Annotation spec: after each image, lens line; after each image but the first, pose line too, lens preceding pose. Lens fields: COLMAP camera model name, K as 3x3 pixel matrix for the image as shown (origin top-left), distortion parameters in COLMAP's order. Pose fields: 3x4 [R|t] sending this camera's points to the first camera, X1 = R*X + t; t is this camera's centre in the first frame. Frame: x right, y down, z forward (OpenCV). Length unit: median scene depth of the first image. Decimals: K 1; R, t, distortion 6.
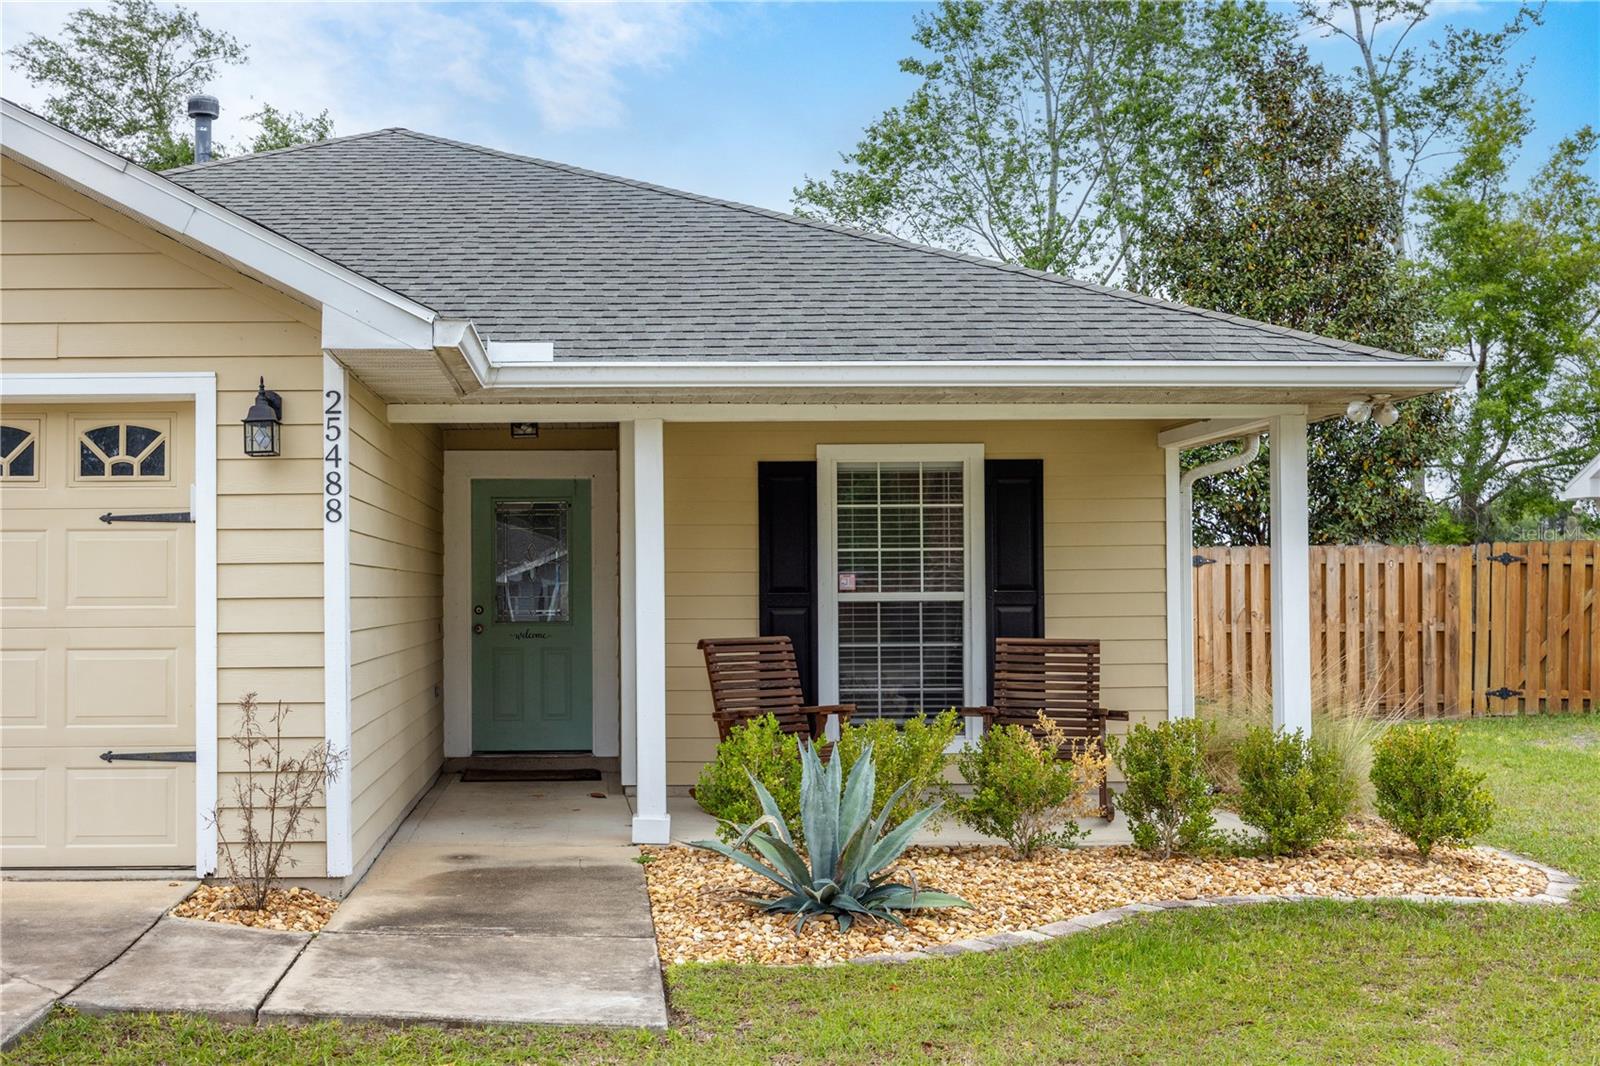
lens RADIAL K [[1573.8, 0, 599.1], [0, 1573.8, 598.7], [0, 0, 1]] dist [0.007195, 0.000000]
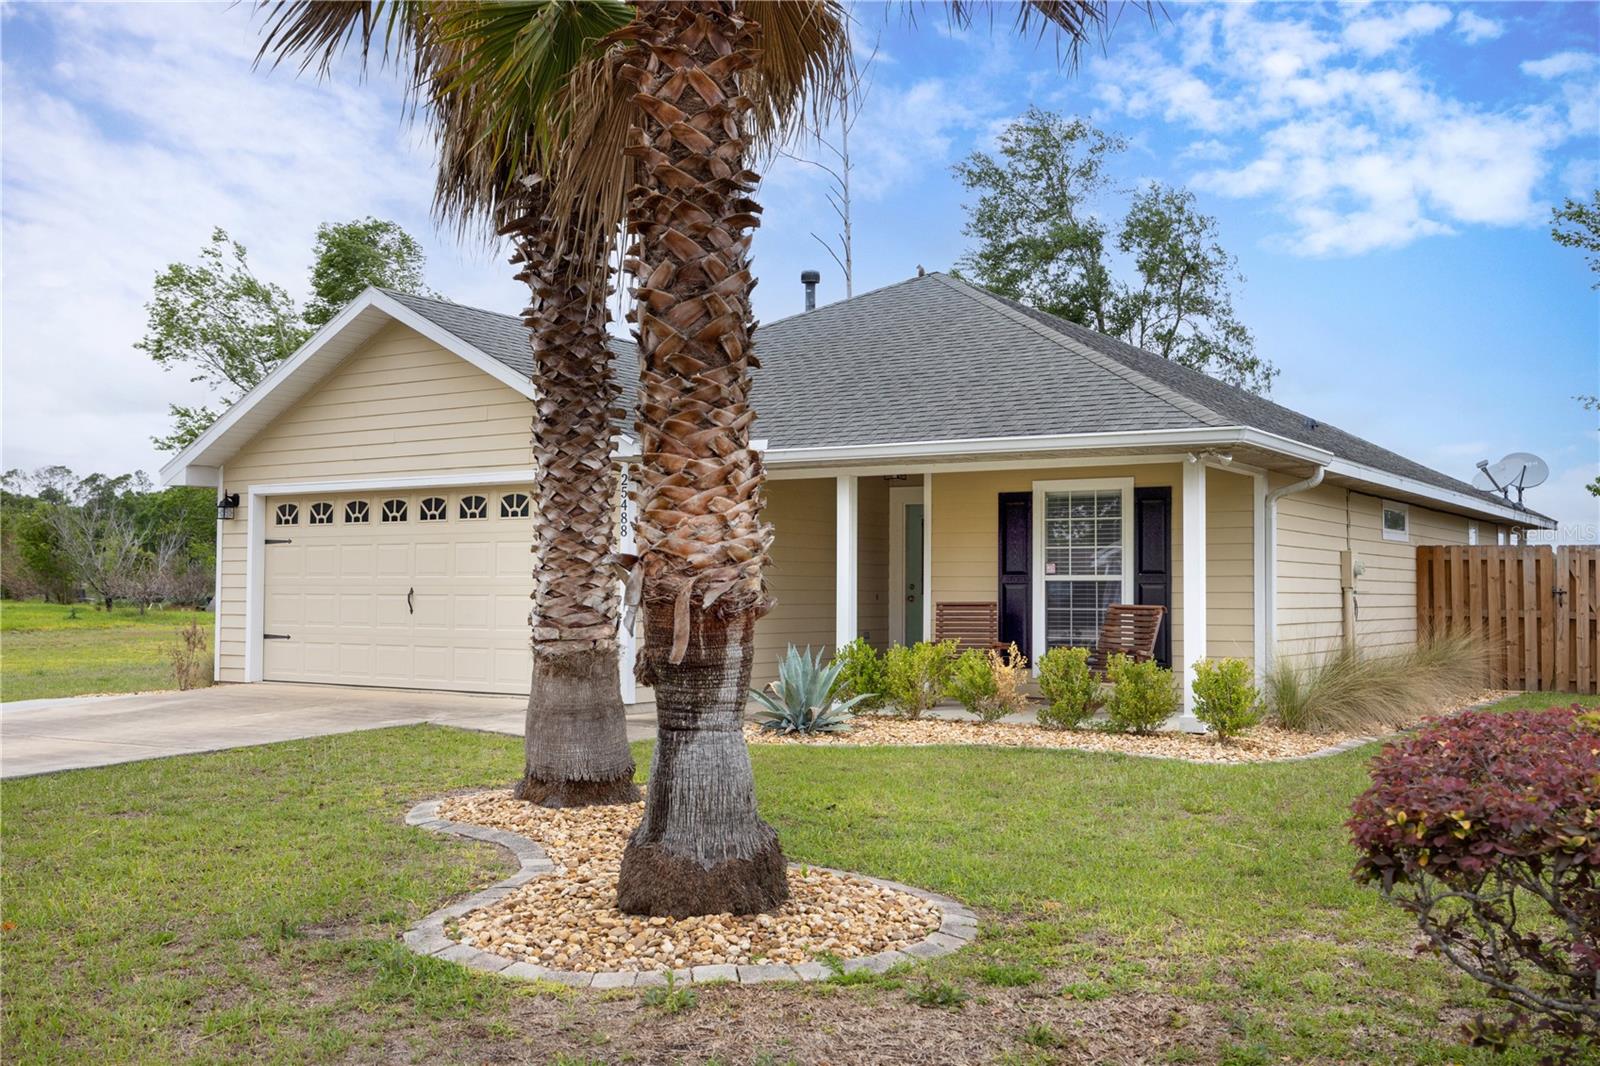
lens RADIAL K [[1527.9, 0, 811.2], [0, 1527.9, 541.3], [0, 0, 1]] dist [-0.024637, 0.000000]
pose [[0.840555, -0.008079, -0.541667, 0.838327], [-0.012117, 0.999358, -0.033709, 0.017818], [0.541591, 0.034897, 0.839917, -0.429152]]
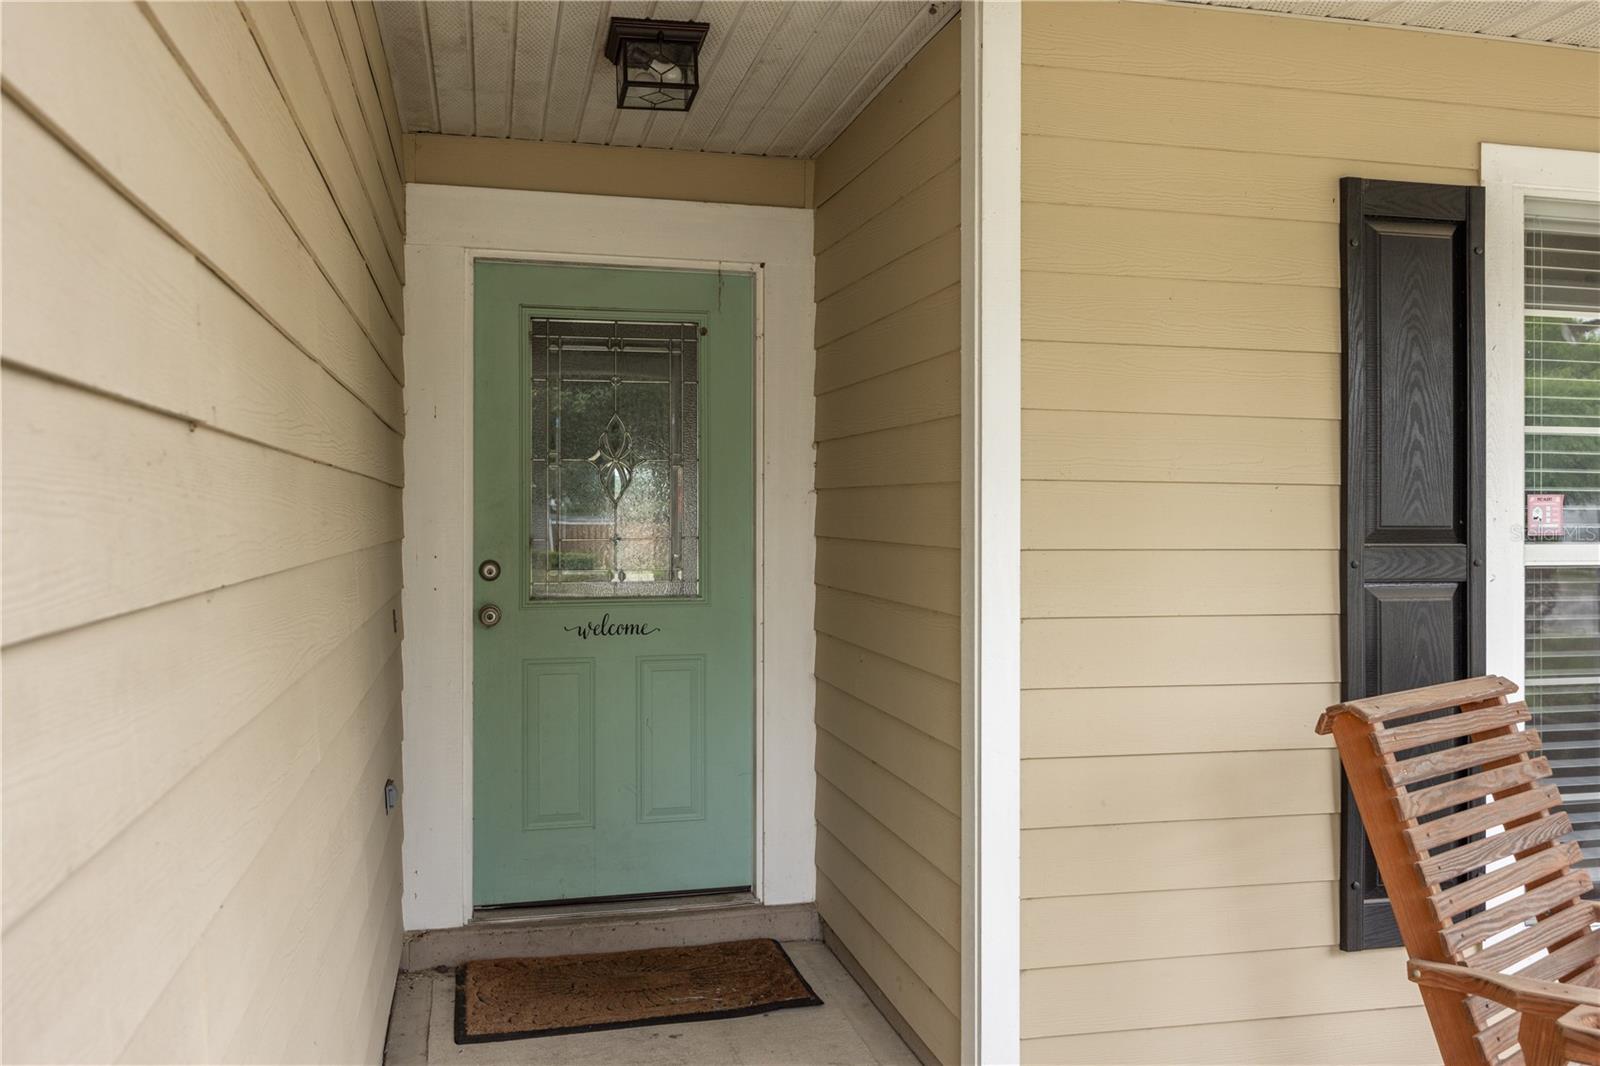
lens RADIAL K [[1323.4, 0, 798.3], [0, 1323.4, 524.3], [0, 0, 1]] dist [-0.001173, 0.001199]
pose [[0.973151, 0.005372, 0.230105, -0.096651], [-0.006054, 0.999979, 0.002256, -0.008412], [-0.230089, -0.003589, 0.973163, 0.790825]]
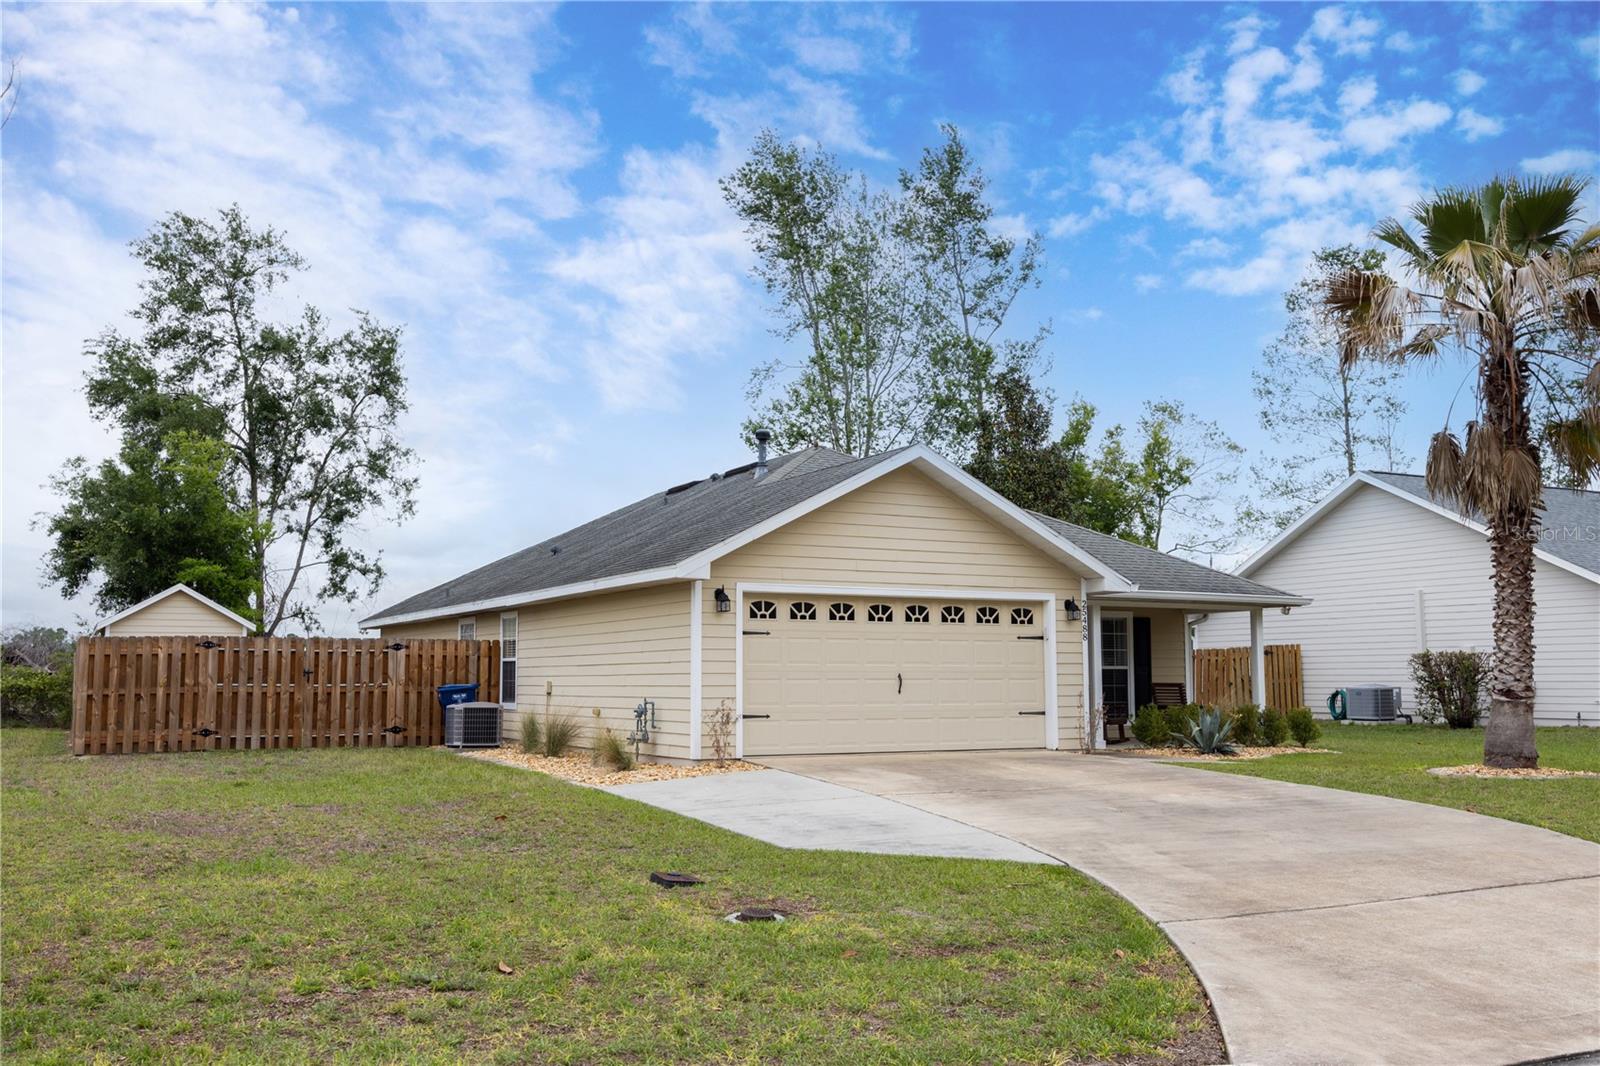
lens RADIAL K [[1449.9, 0, 813.2], [0, 1449.9, 522.7], [0, 0, 1]] dist [-0.001960, 0.000000]
pose [[0.886911, 0.056204, 0.458508, -1.511208], [-0.004029, 0.993474, -0.113986, 0.039932], [-0.461922, 0.099248, 0.881350, -1.043279]]
